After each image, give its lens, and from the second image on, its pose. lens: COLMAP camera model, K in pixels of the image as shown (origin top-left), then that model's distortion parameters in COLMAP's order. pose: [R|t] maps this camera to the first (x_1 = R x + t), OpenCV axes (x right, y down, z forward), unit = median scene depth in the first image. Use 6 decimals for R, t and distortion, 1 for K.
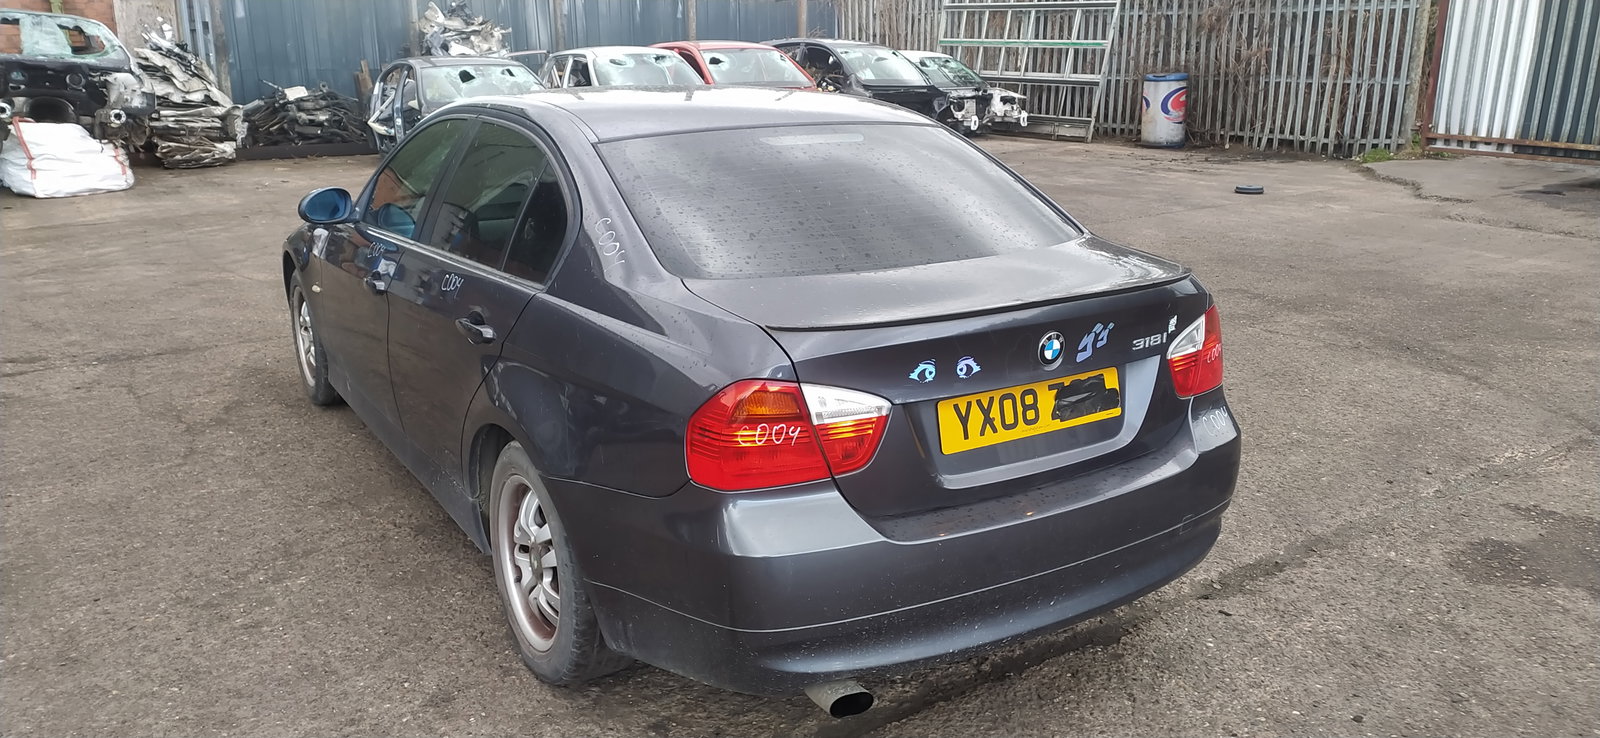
lens RADIAL K [[1201.0, 0, 807.6], [0, 1201.0, 366.1], [0, 0, 1]] dist [0.096899, -0.105811]
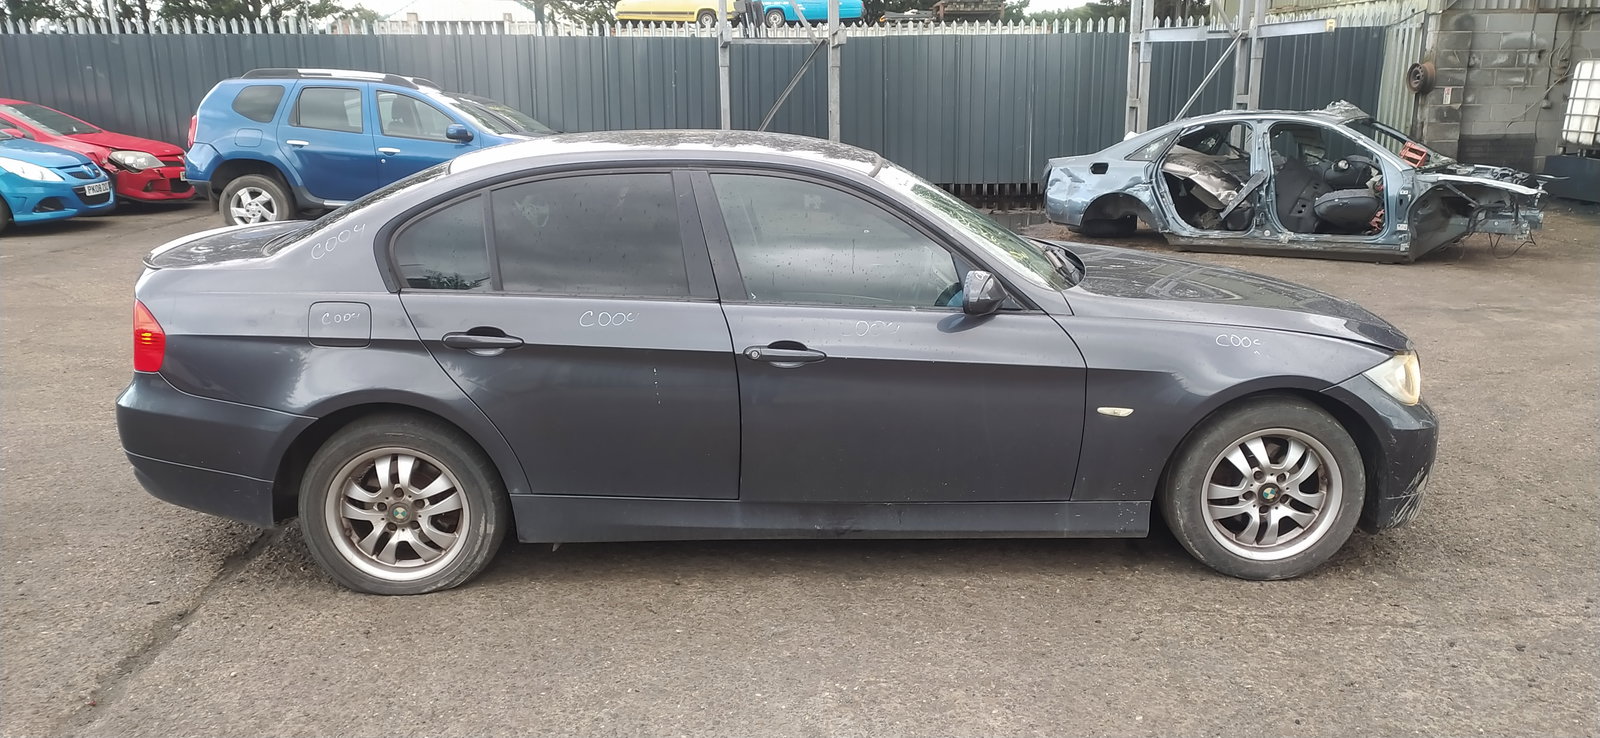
lens RADIAL K [[1201.0, 0, 807.6], [0, 1201.0, 366.1], [0, 0, 1]] dist [0.096899, -0.105811]
pose [[-0.537321, 0.200808, -0.819123, 0.229665], [-0.216171, 0.906003, 0.363909, -0.135524], [0.815203, 0.372606, -0.443405, 0.487902]]
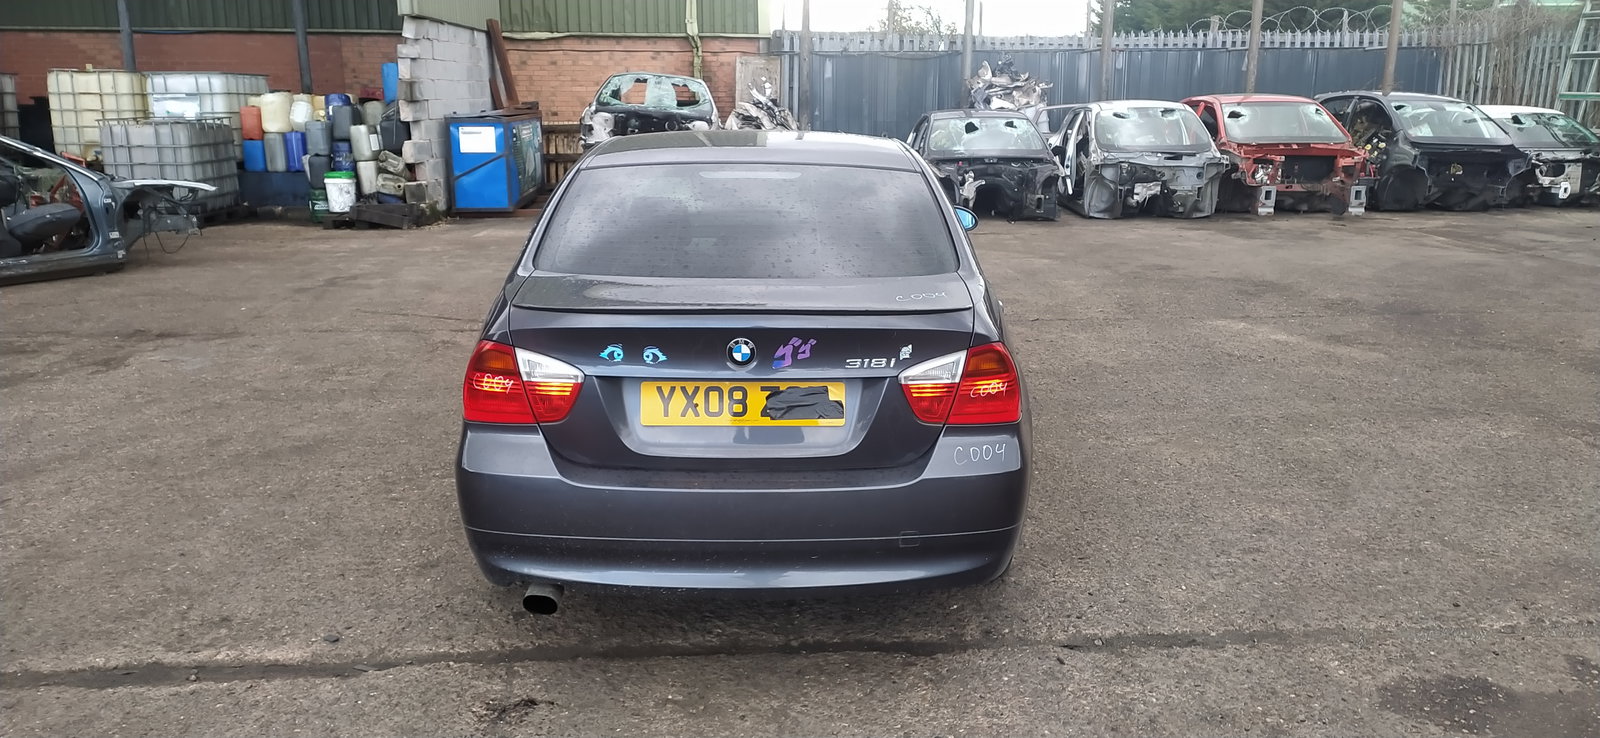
lens RADIAL K [[1201.0, 0, 807.6], [0, 1201.0, 366.1], [0, 0, 1]] dist [0.096899, -0.105811]
pose [[0.850796, 0.122162, -0.511099, 0.166502], [-0.143599, 0.989633, -0.002500, -0.001432], [0.505495, 0.075521, 0.859518, 0.003882]]
